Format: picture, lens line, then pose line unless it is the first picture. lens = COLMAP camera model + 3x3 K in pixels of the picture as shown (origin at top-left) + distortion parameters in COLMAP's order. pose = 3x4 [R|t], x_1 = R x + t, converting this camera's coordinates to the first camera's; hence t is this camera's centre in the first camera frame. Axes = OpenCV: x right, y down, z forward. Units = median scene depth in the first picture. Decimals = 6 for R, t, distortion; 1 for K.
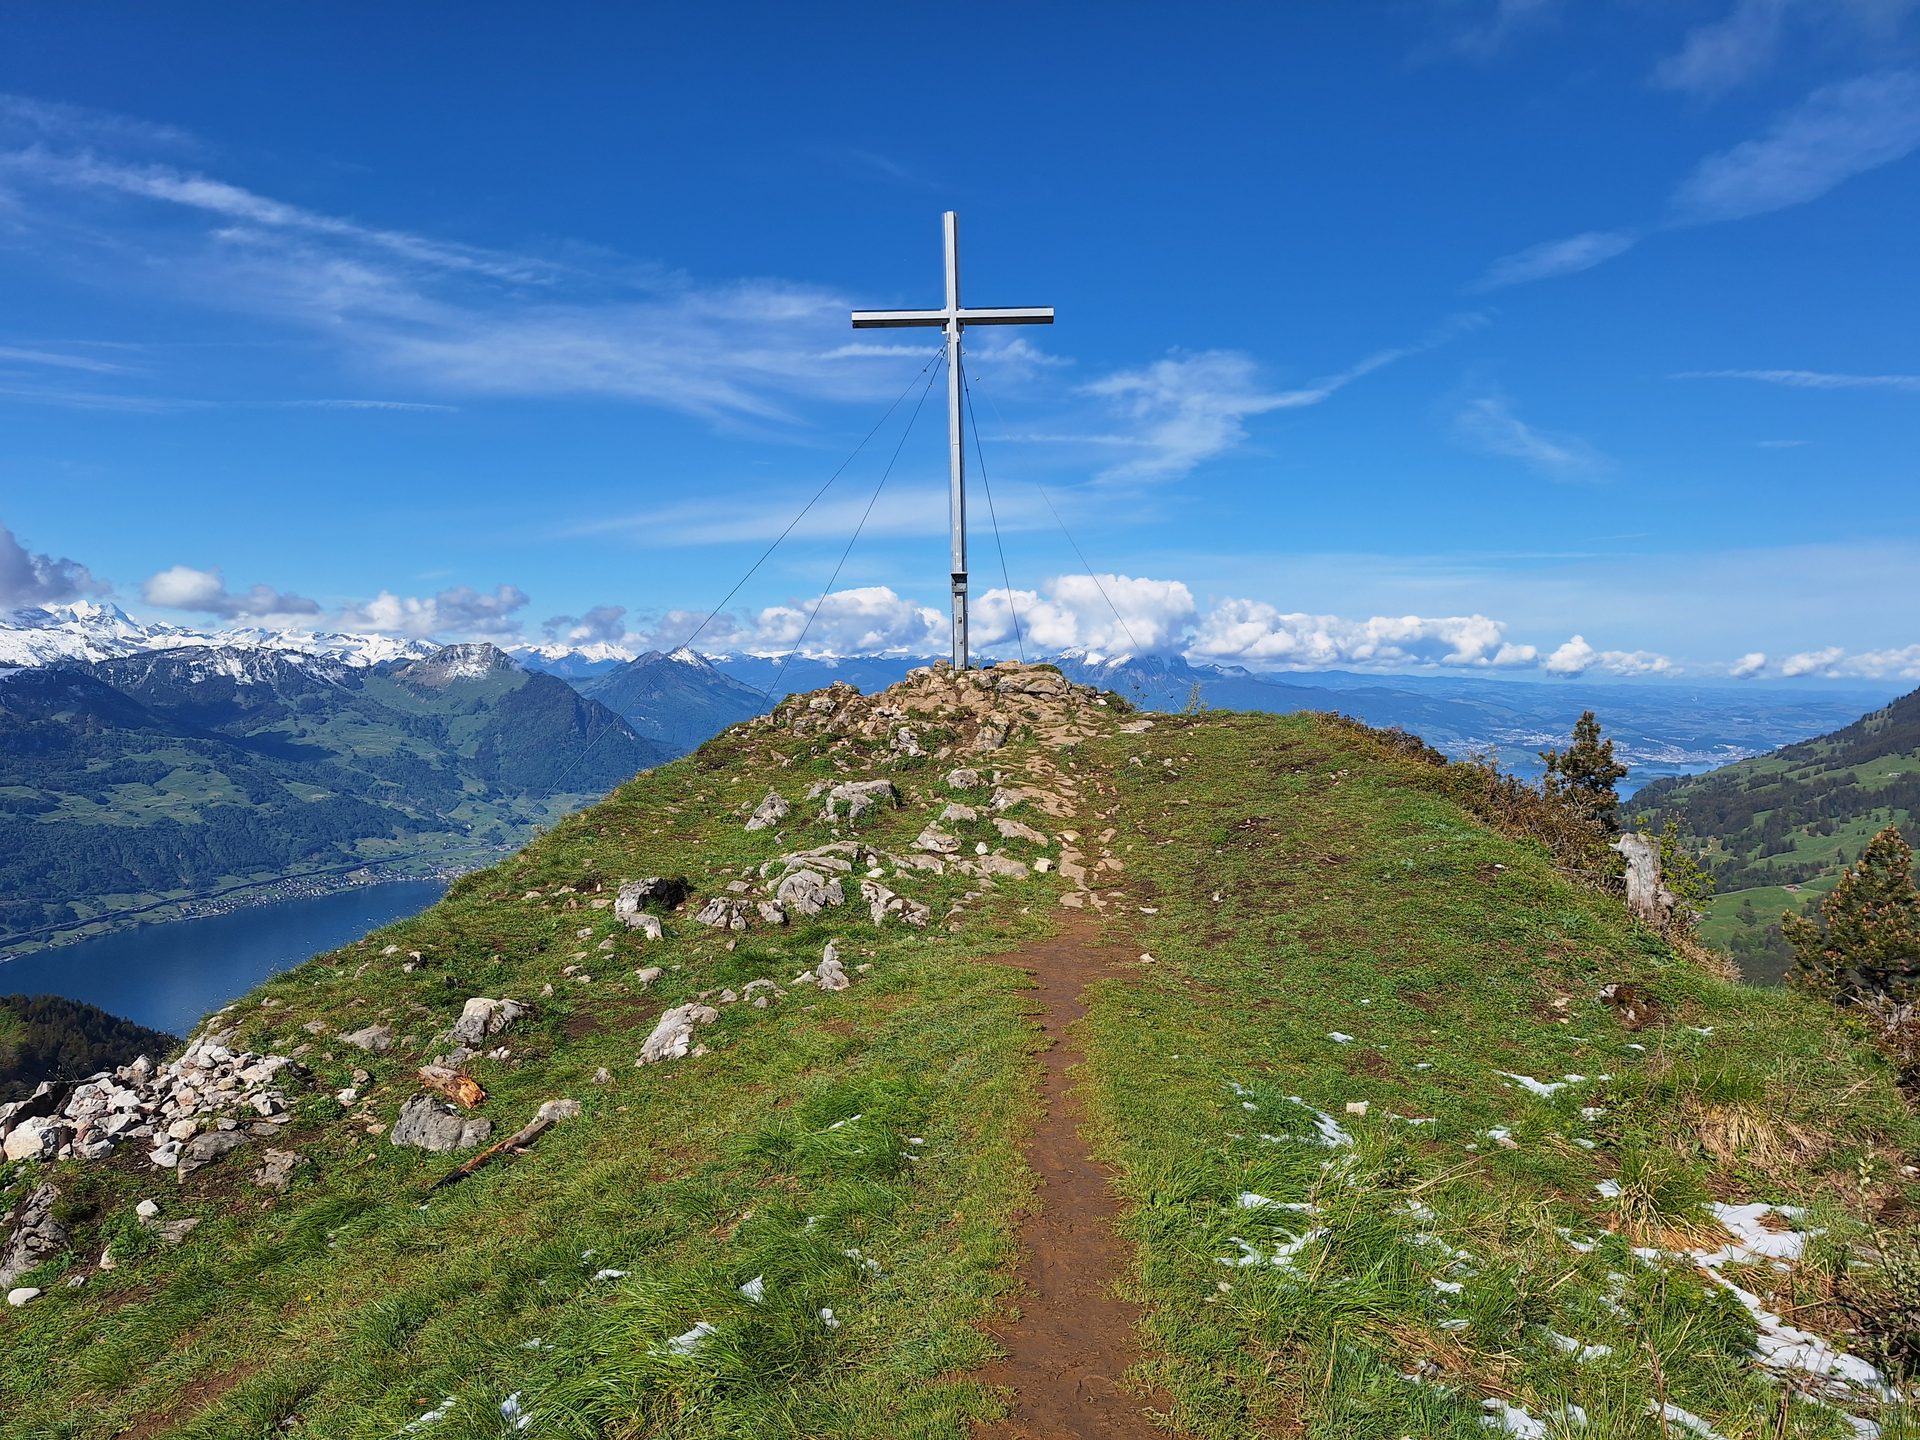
lens RADIAL K [[1330.9, 0, 960.9], [0, 1330.9, 715.3], [0, 0, 1]] dist [0.086602, -0.103272]
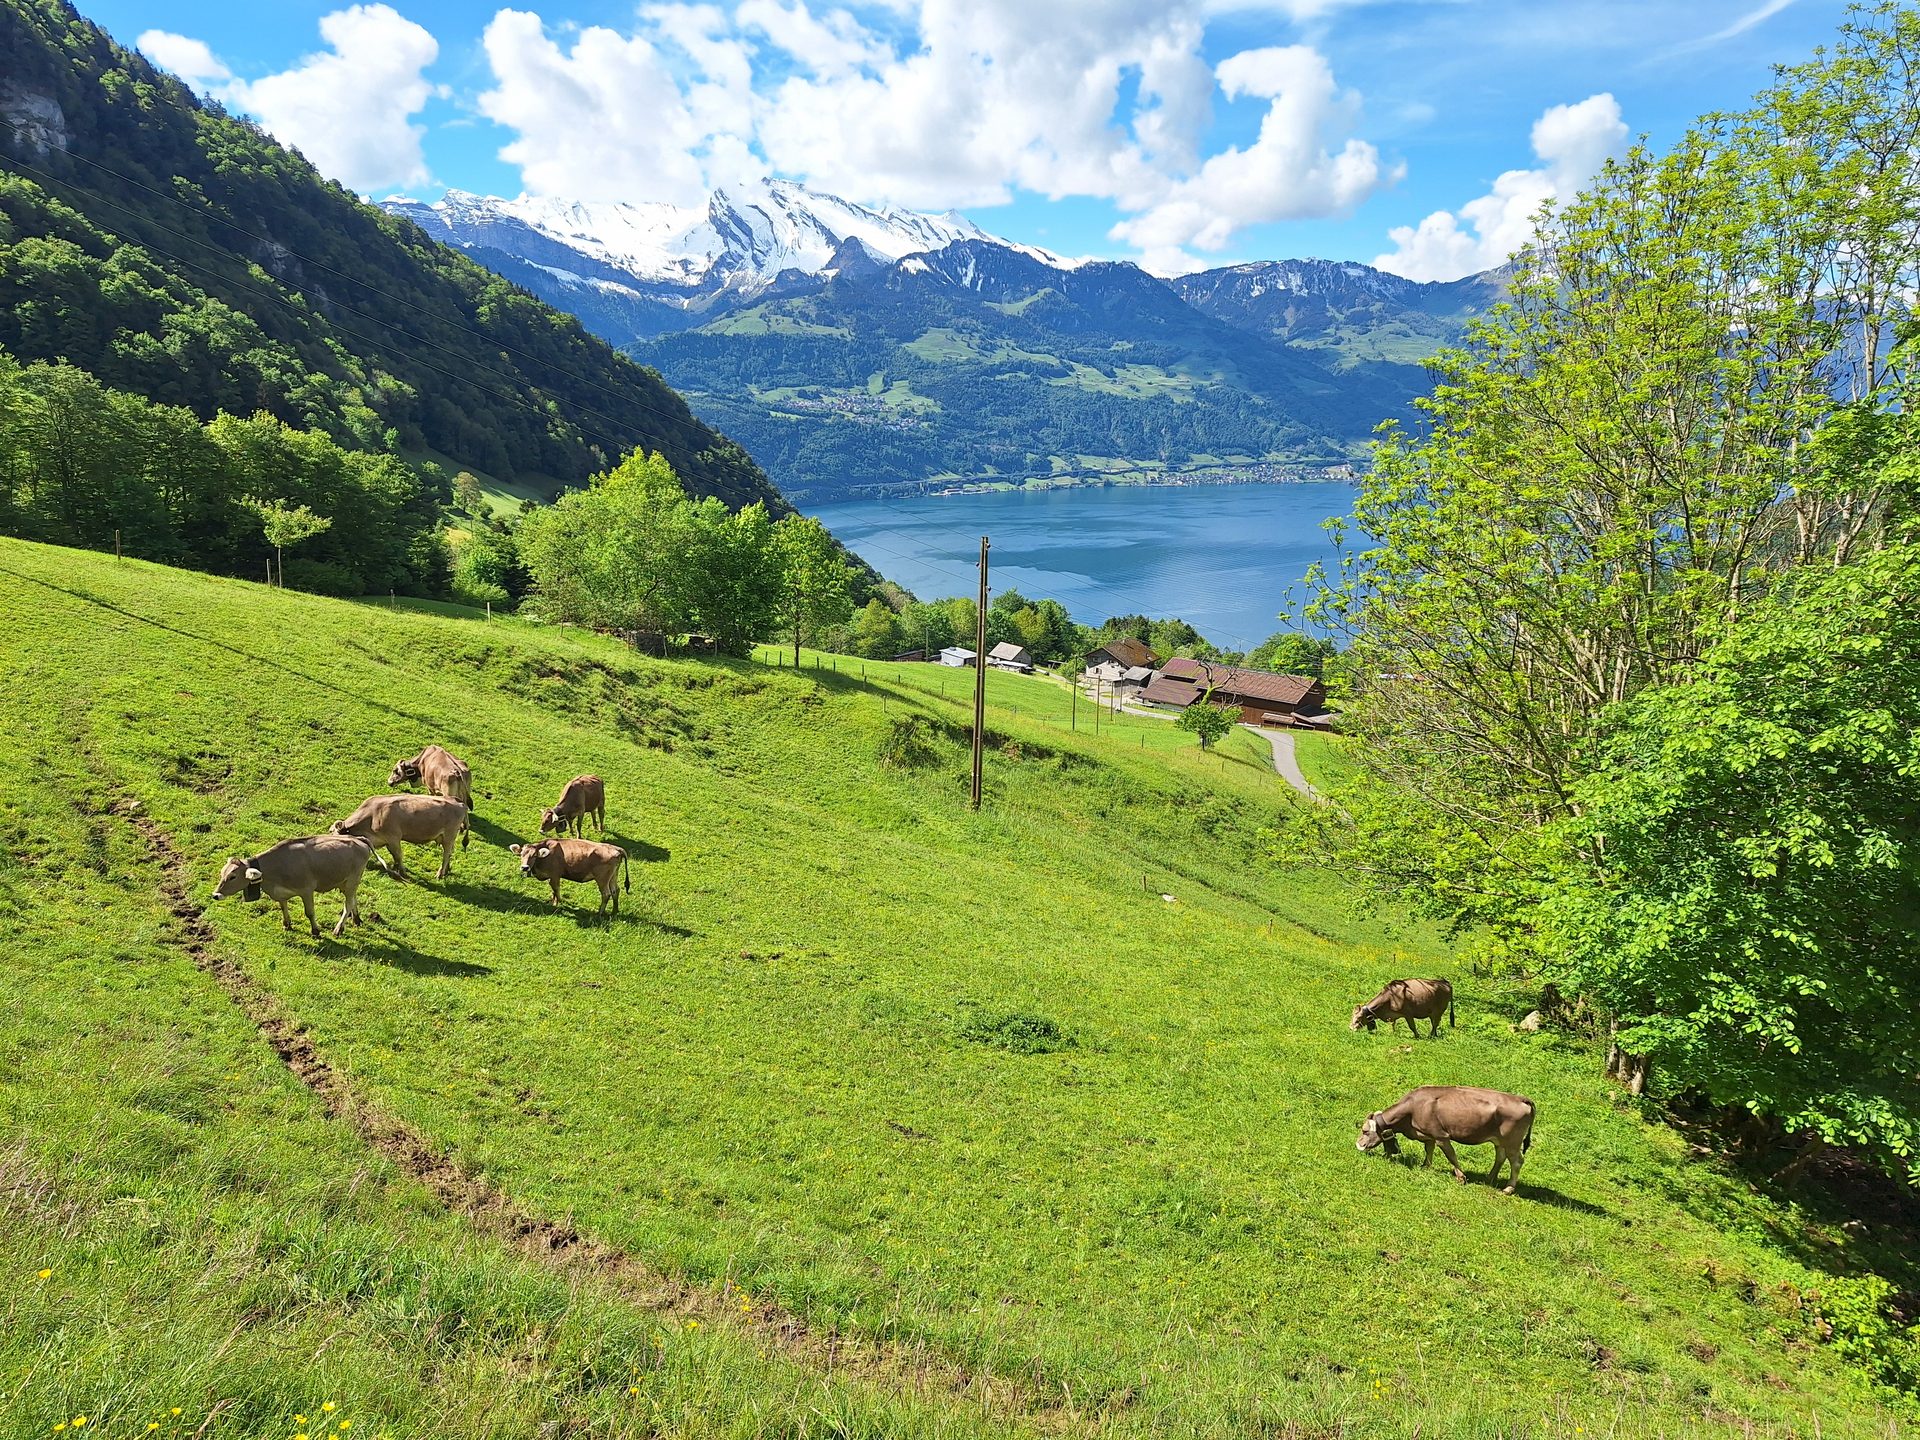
lens RADIAL K [[1330.9, 0, 955.3], [0, 1330.9, 729.4], [0, 0, 1]] dist [0.086602, -0.103272]
pose [[0.697456, 0.192923, -0.690171, 0.019936], [-0.041214, 0.972286, 0.230133, 0.097464], [0.715441, -0.132063, 0.686078, 0.208573]]
